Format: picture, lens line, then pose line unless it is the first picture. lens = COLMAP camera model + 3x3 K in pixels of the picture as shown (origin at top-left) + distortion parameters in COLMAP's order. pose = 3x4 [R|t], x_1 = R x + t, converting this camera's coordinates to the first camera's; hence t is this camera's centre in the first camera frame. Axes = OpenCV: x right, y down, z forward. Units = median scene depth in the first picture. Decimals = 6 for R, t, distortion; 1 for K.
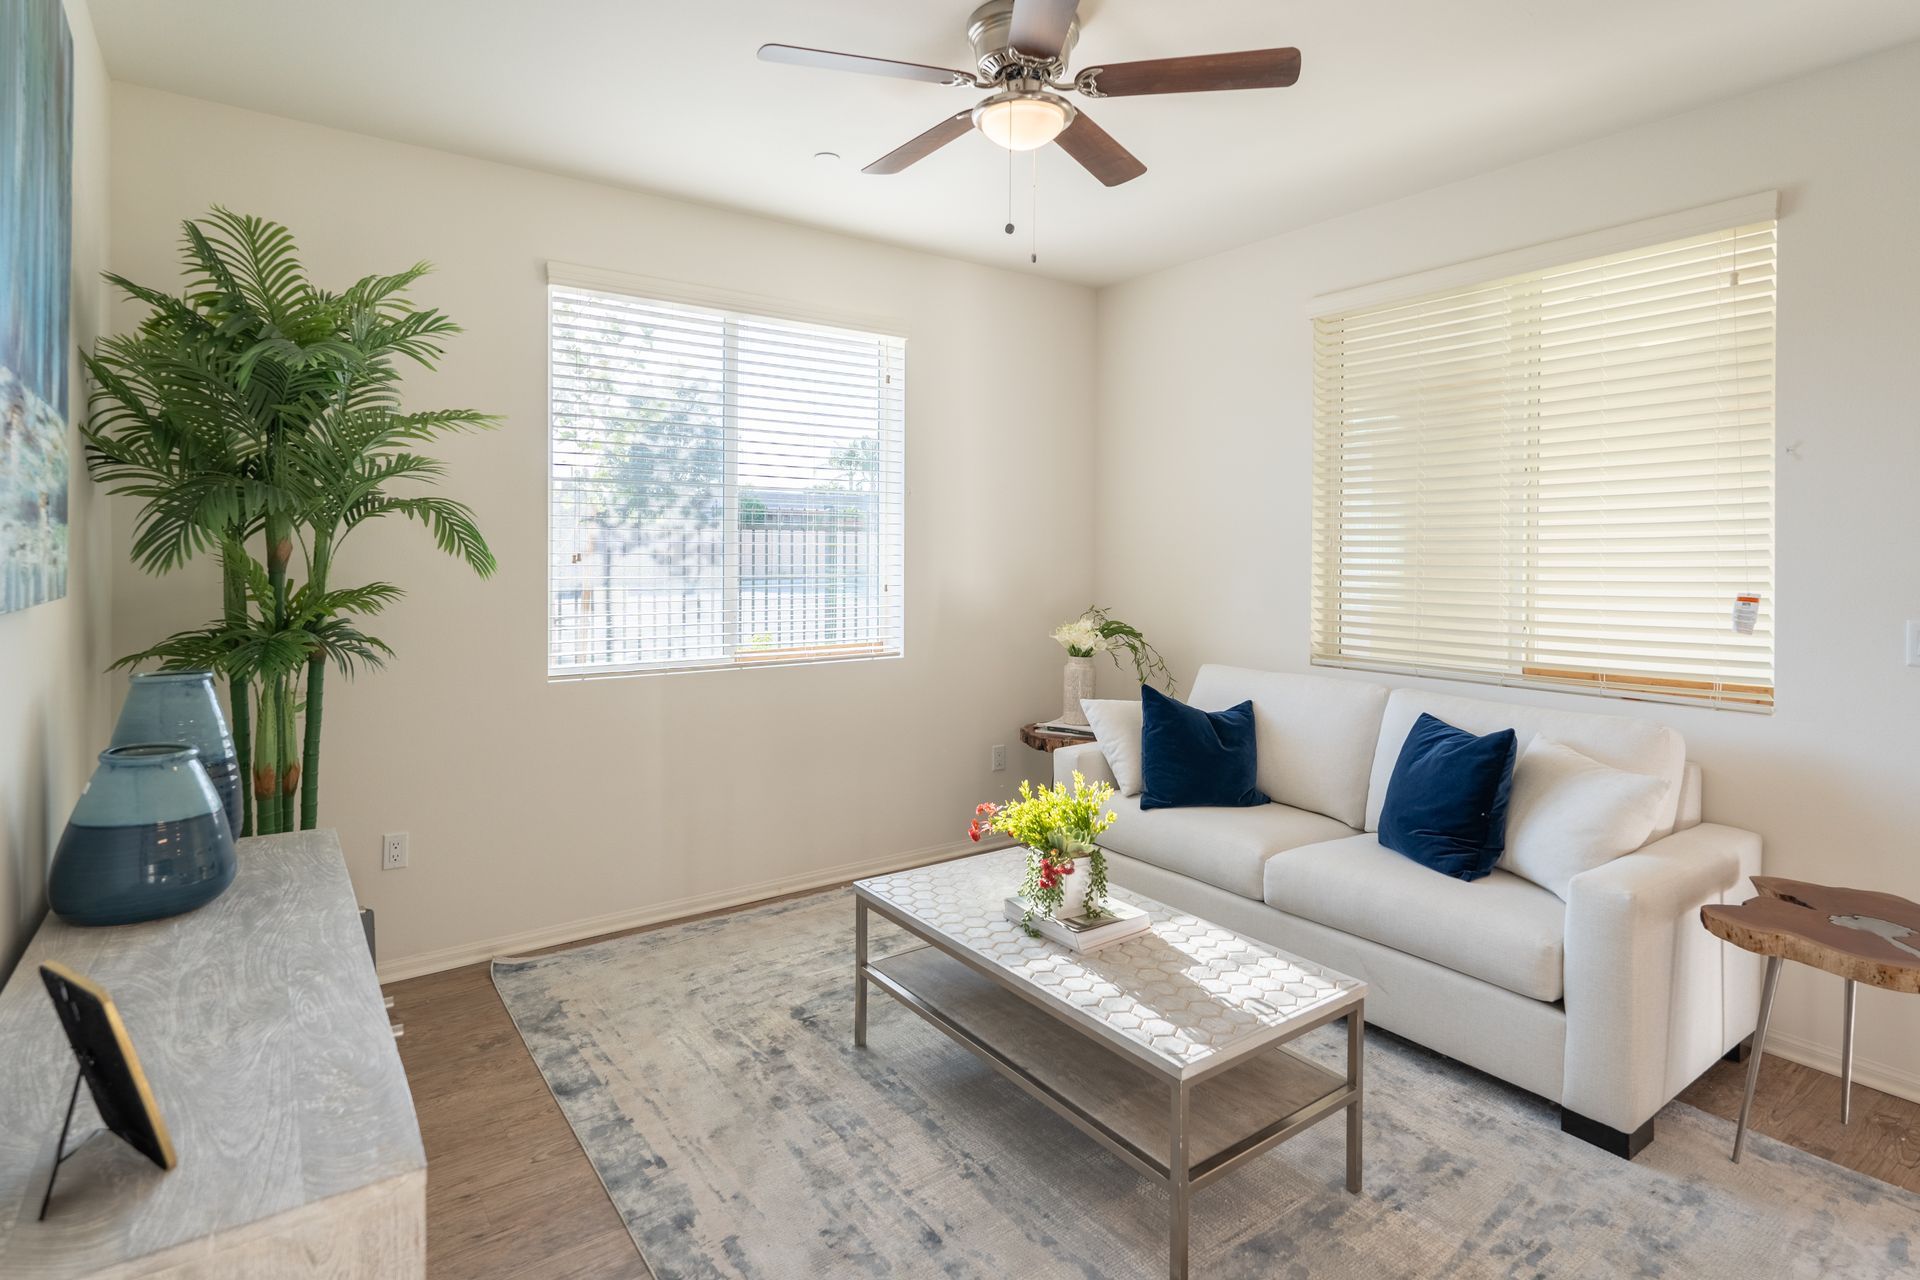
lens RADIAL K [[972.8, 0, 962.9], [0, 972.8, 543.0], [0, 0, 1]] dist [0.000122, -0.000008]
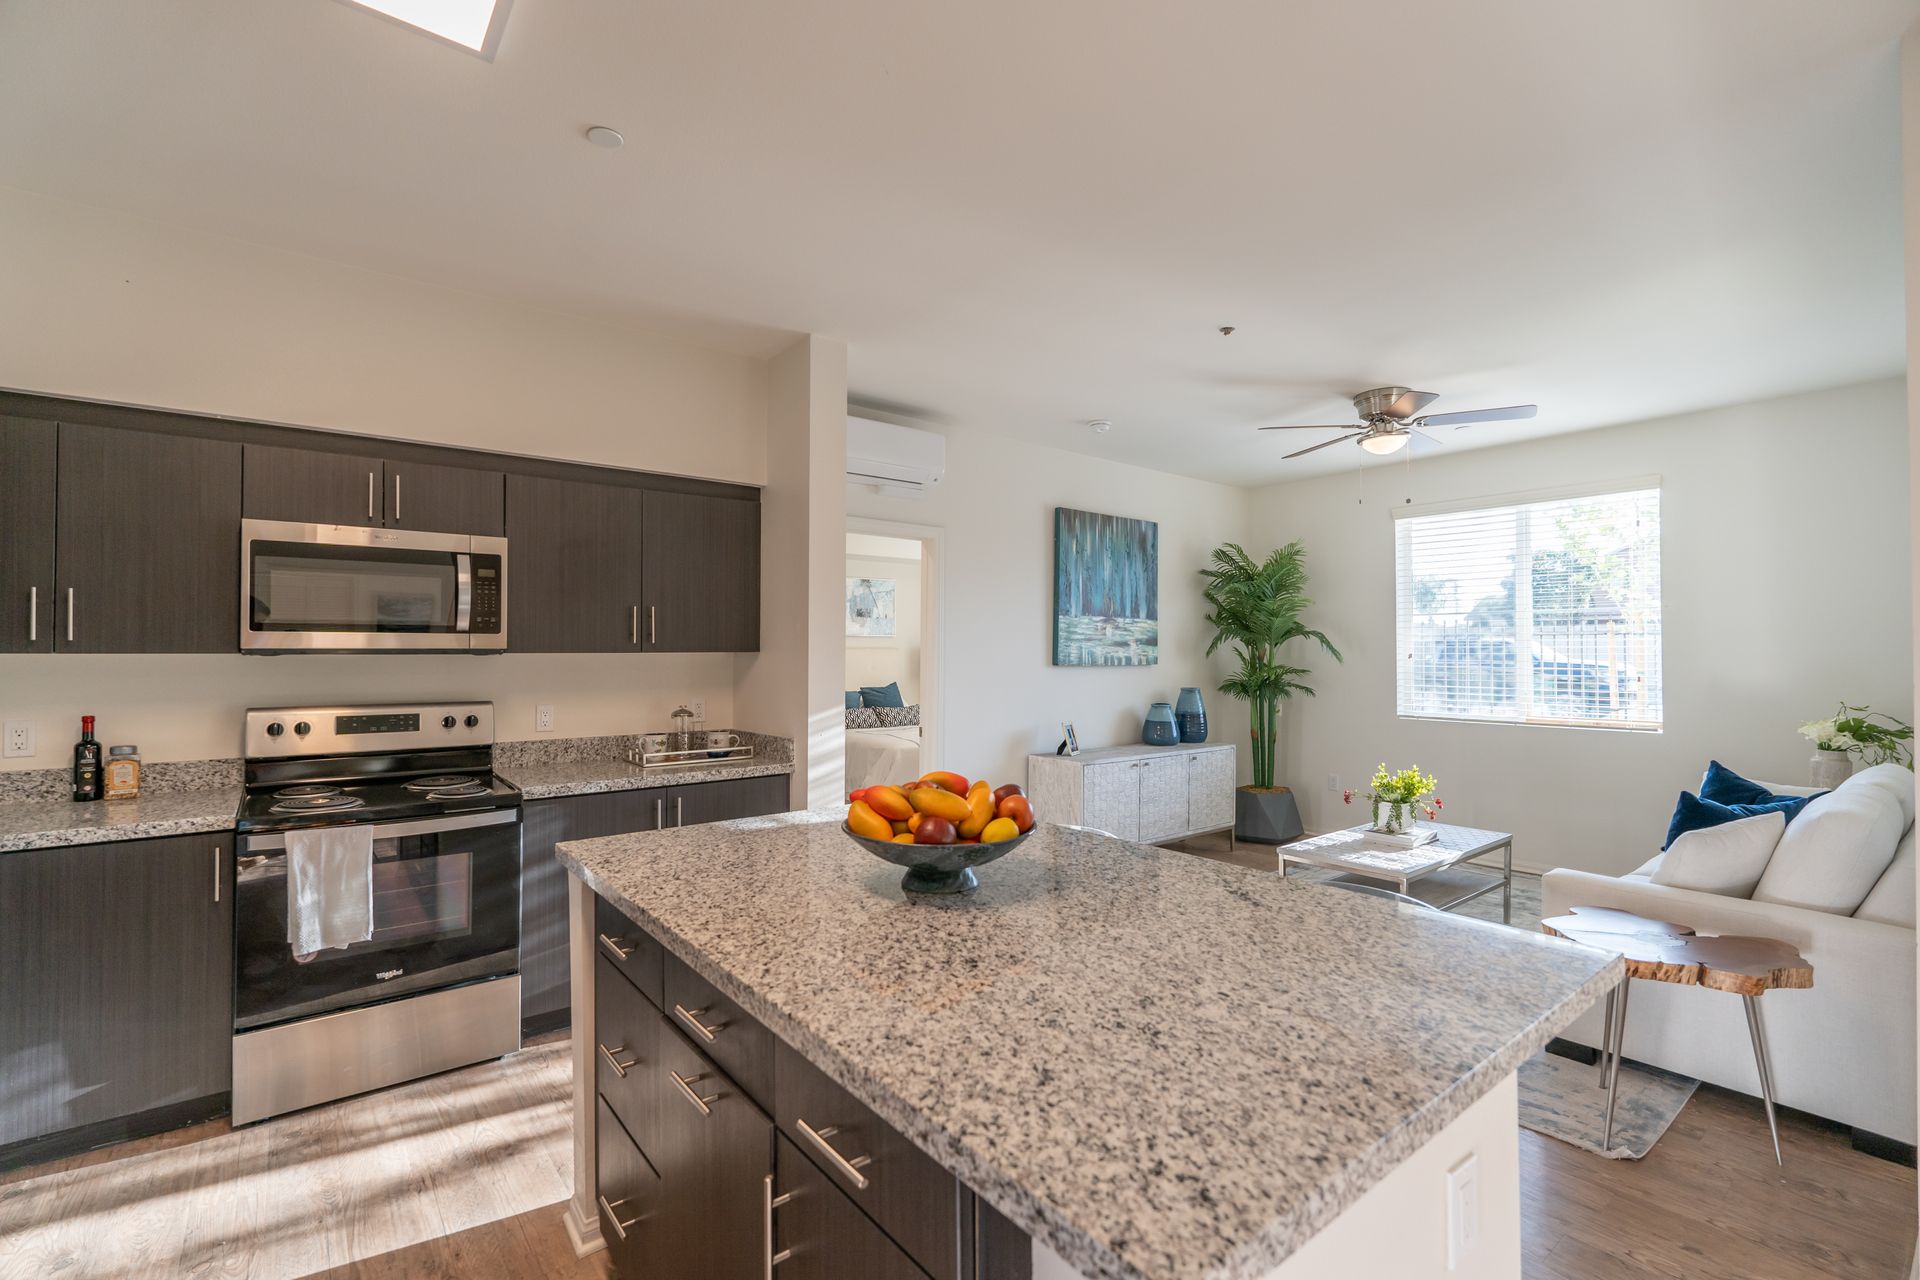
lens RADIAL K [[863.7, 0, 960.0], [0, 863.7, 640.0], [0, 0, 1]] dist [-0.002469, -0.000418]
pose [[0.047191, -0.015058, -0.998772, 1.315900], [0.007783, 0.999862, -0.014707, 0.001621], [0.998856, -0.007080, 0.047302, 0.016295]]
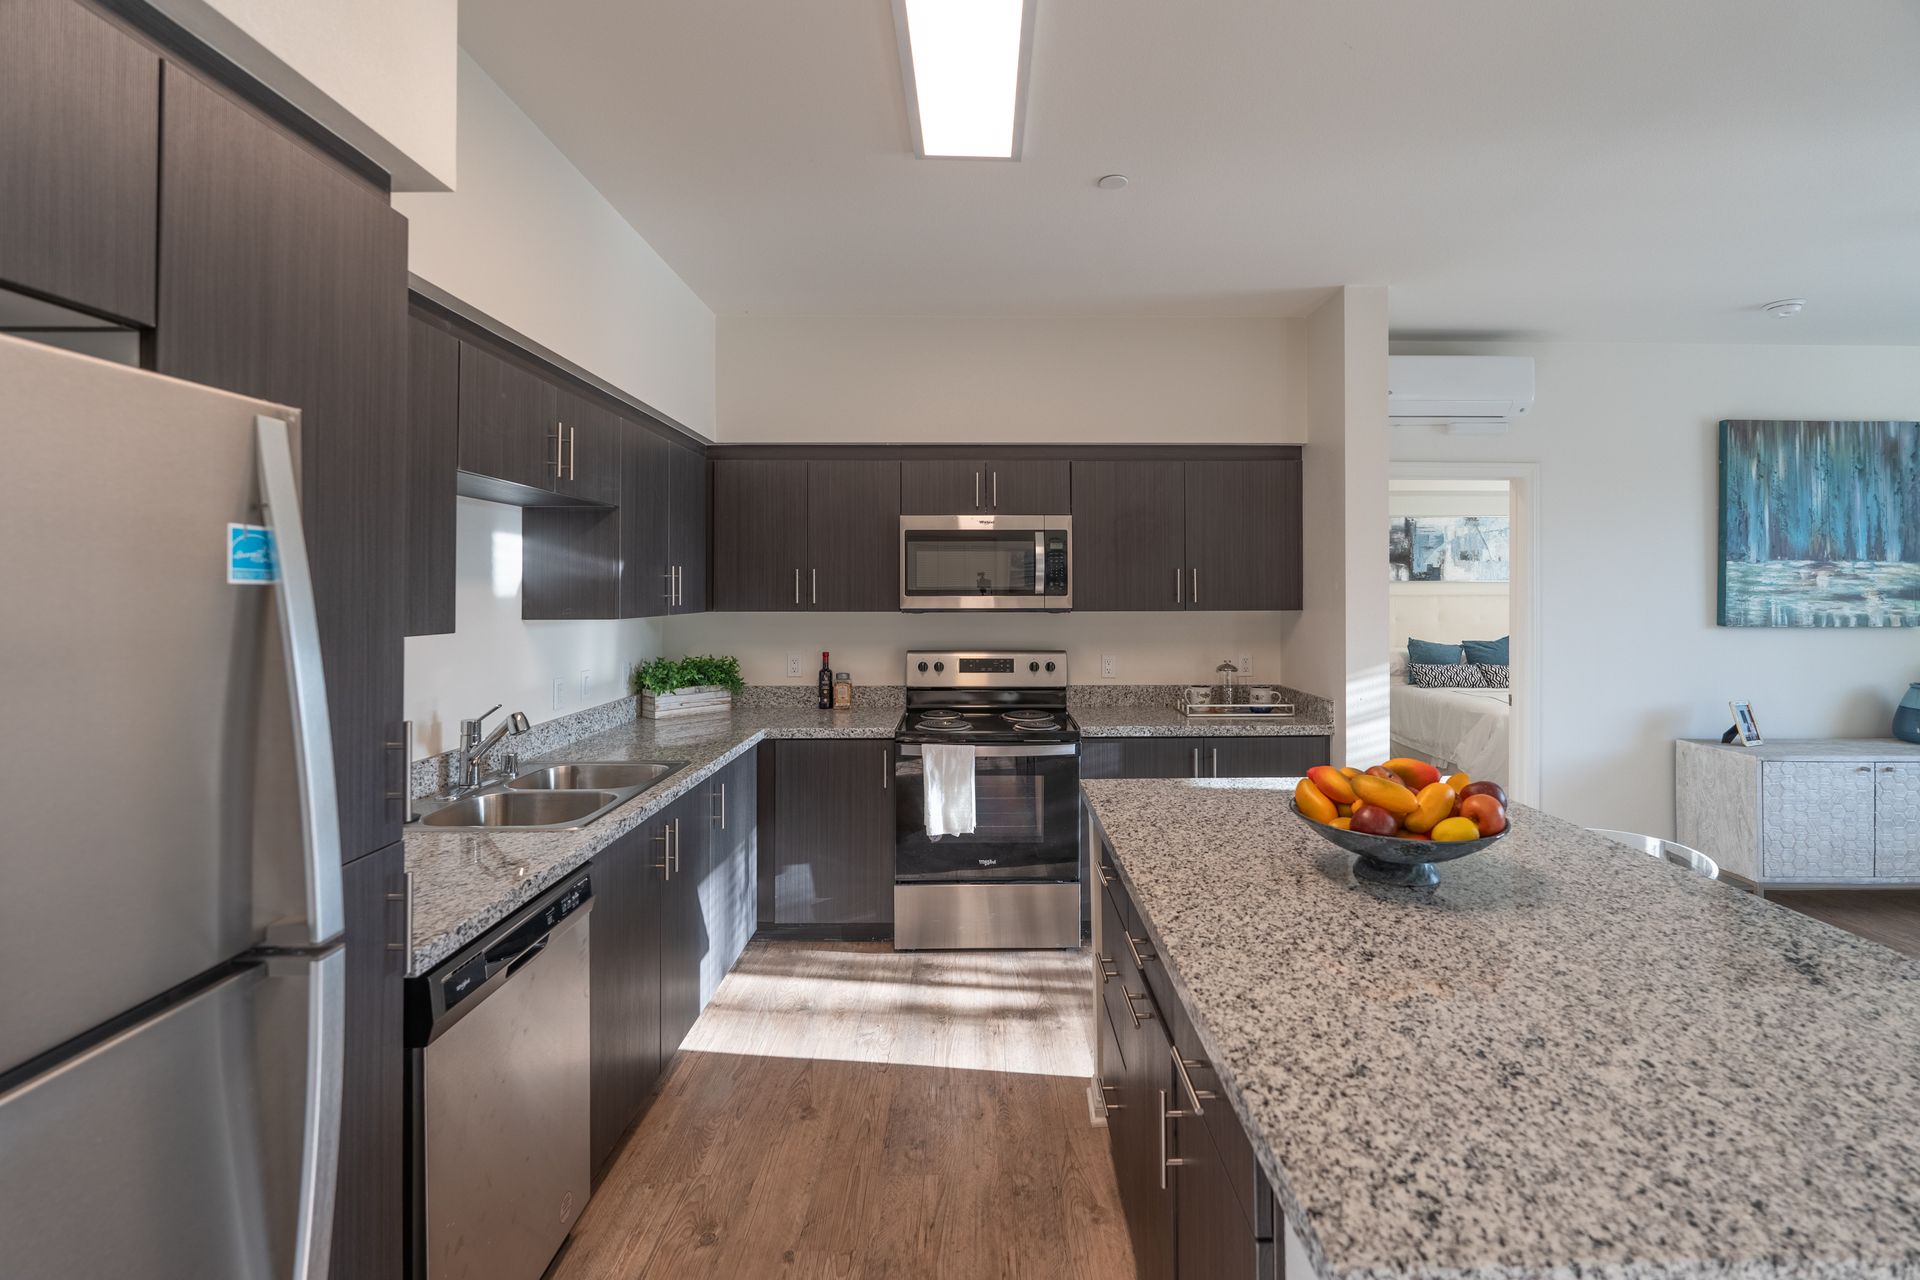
lens RADIAL K [[884.3, 0, 979.9], [0, 884.3, 576.7], [0, 0, 1]] dist [-0.002562, 0.000653]
pose [[-0.577082, -0.011930, -0.816599, 1.362022], [0.005975, 0.999805, -0.018830, -0.026796], [0.816664, -0.015746, -0.576898, 0.134067]]
